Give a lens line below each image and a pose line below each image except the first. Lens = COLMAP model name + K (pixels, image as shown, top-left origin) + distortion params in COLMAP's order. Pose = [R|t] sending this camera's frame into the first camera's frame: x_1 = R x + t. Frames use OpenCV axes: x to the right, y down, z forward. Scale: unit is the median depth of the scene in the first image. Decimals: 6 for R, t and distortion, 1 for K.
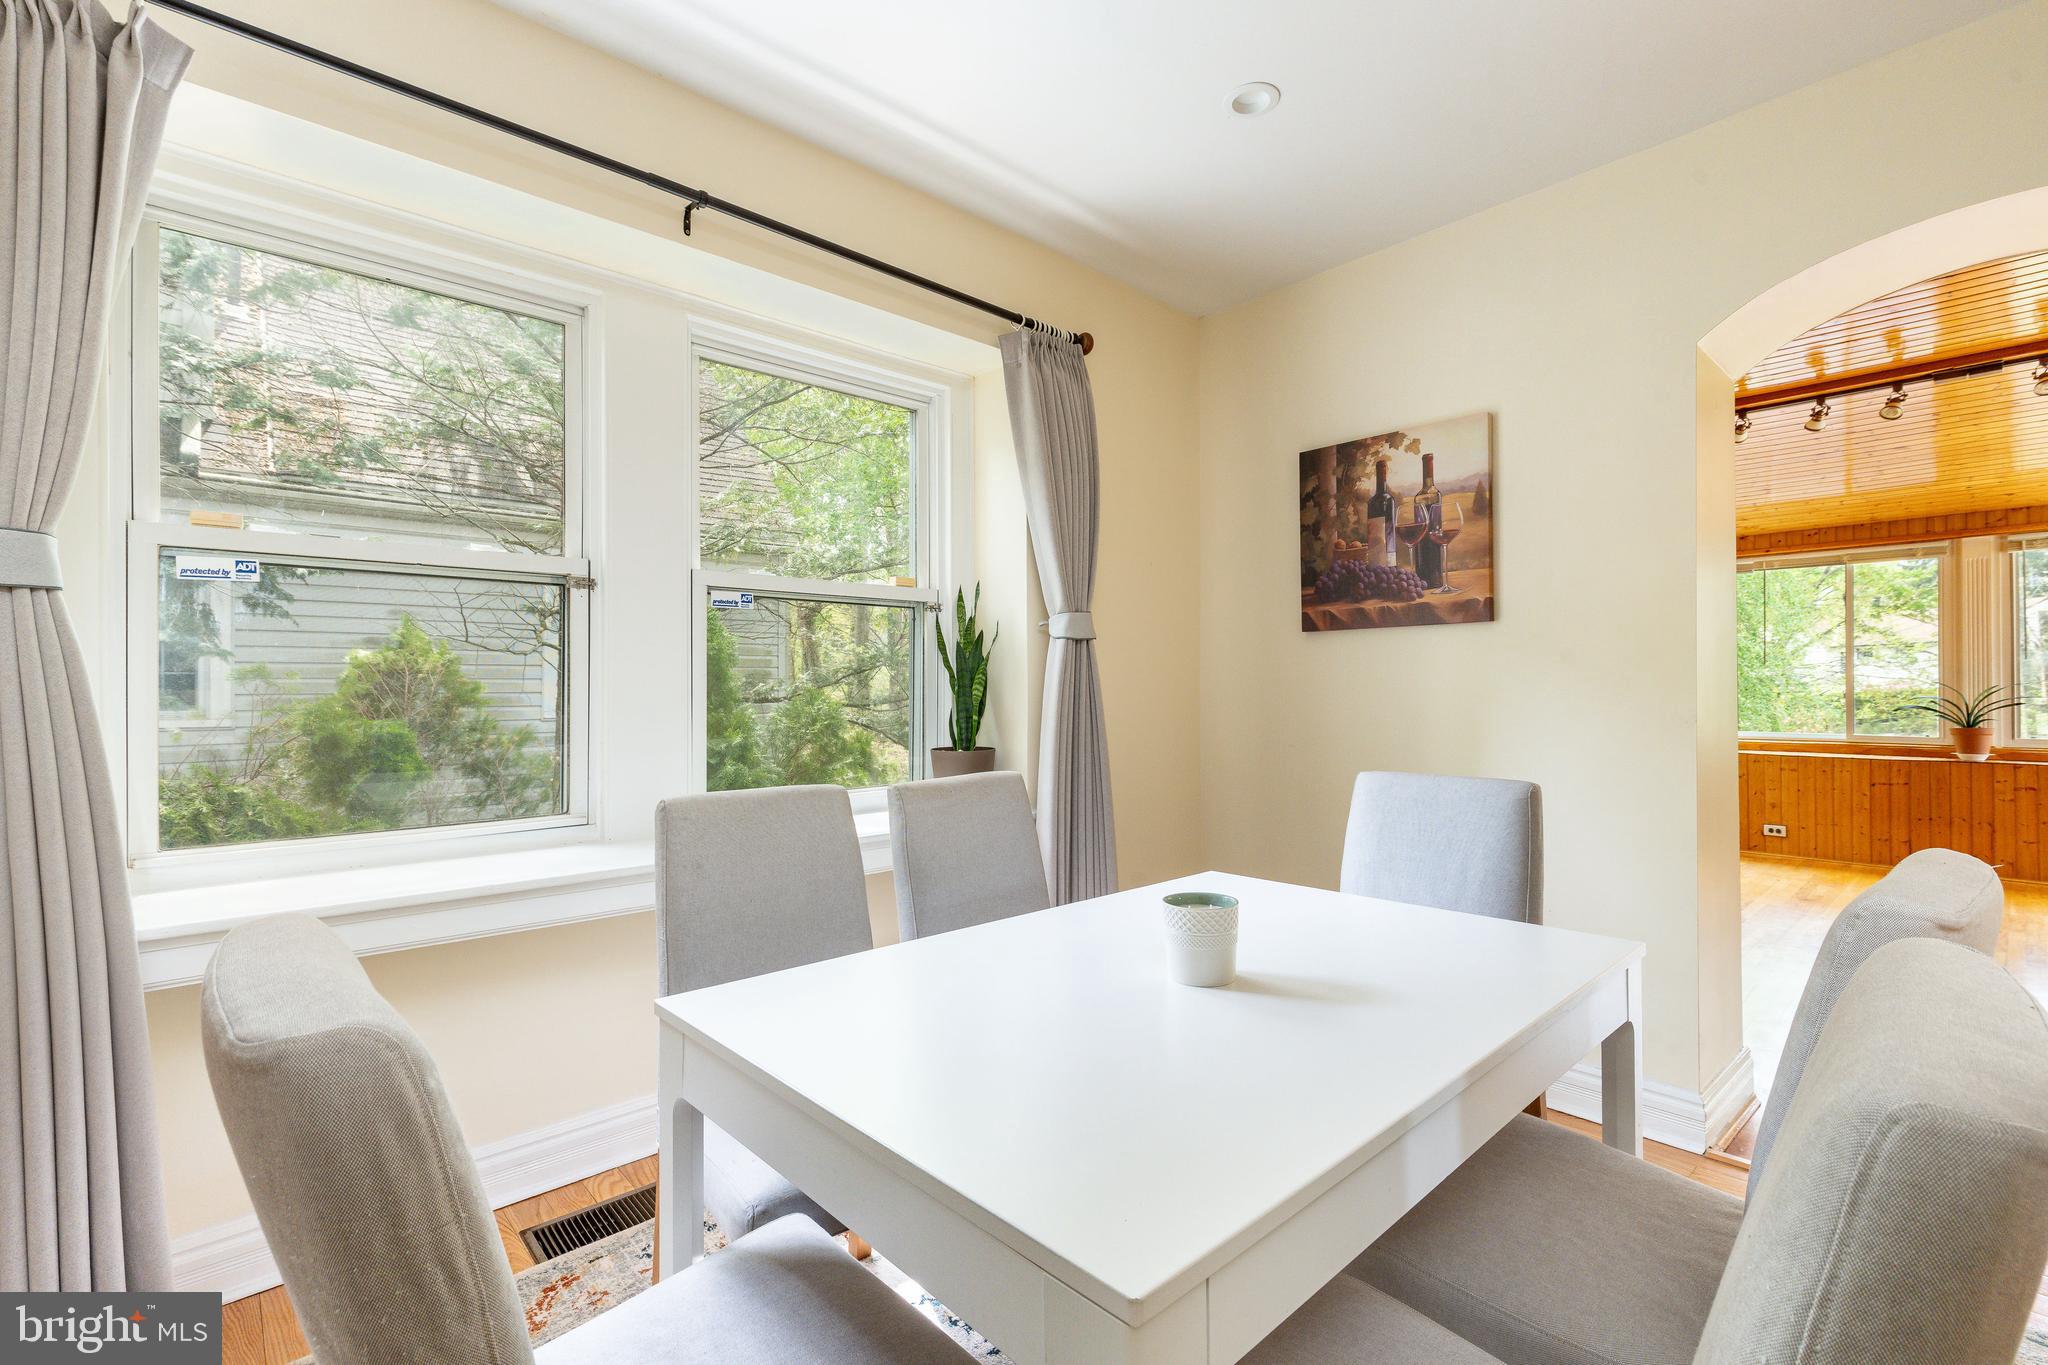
lens RADIAL K [[833.4, 0, 1063.6], [0, 833.4, 698.7], [0, 0, 1]] dist [0.003503, -0.000004]
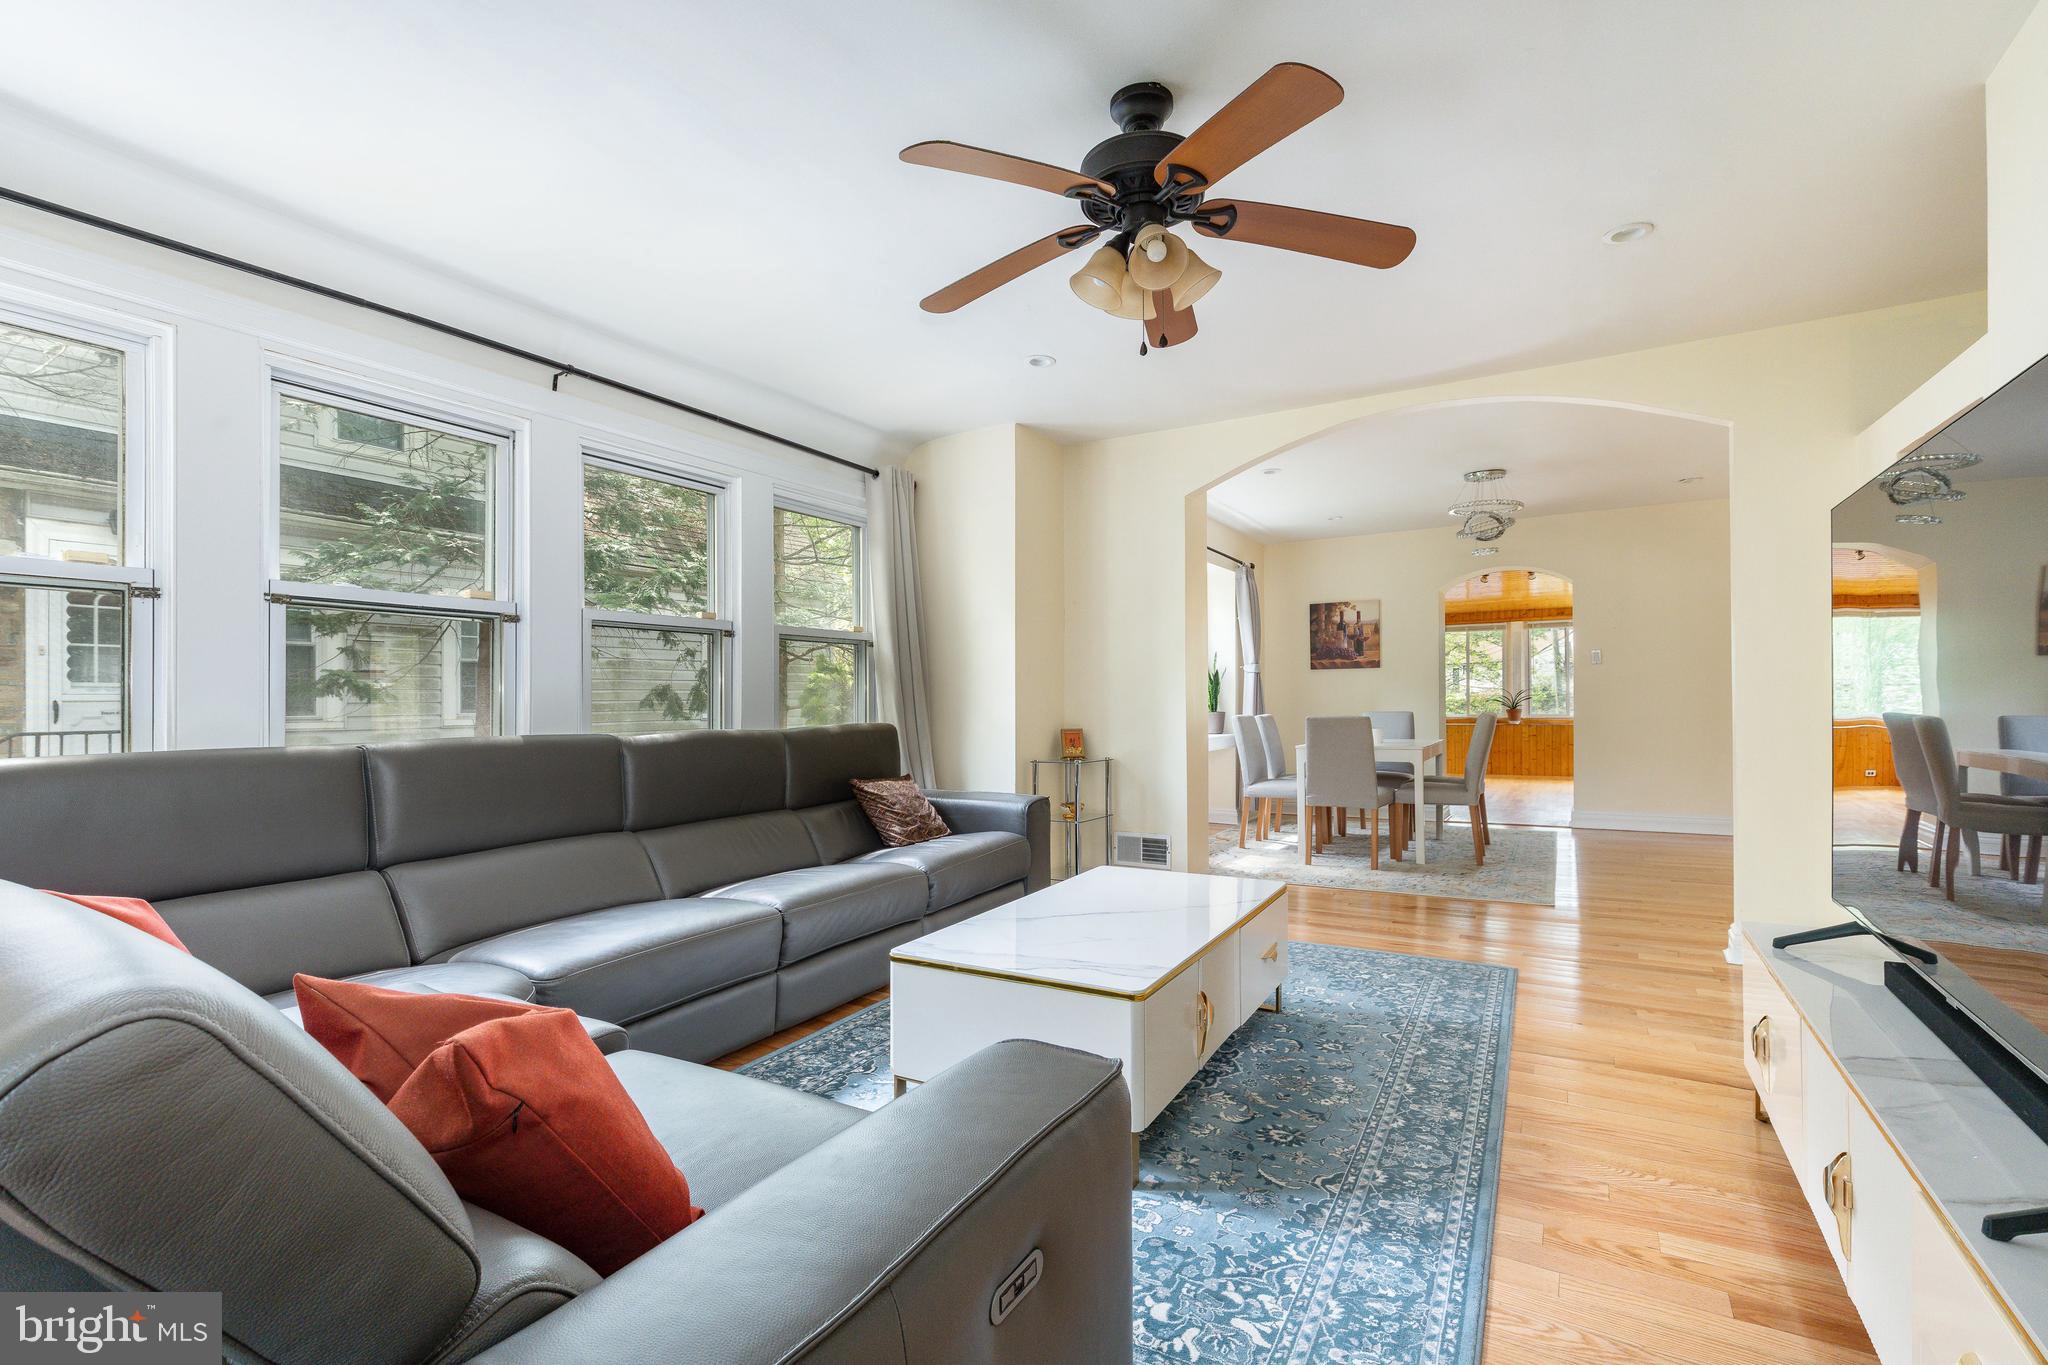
lens RADIAL K [[924.7, 0, 979.1], [0, 924.7, 716.4], [0, 0, 1]] dist [0.000355, 0.000474]
pose [[0.961212, -0.008627, 0.275674, -1.716361], [0.006783, 0.999948, 0.007640, 0.046603], [-0.275726, -0.005474, 0.961221, -1.738266]]
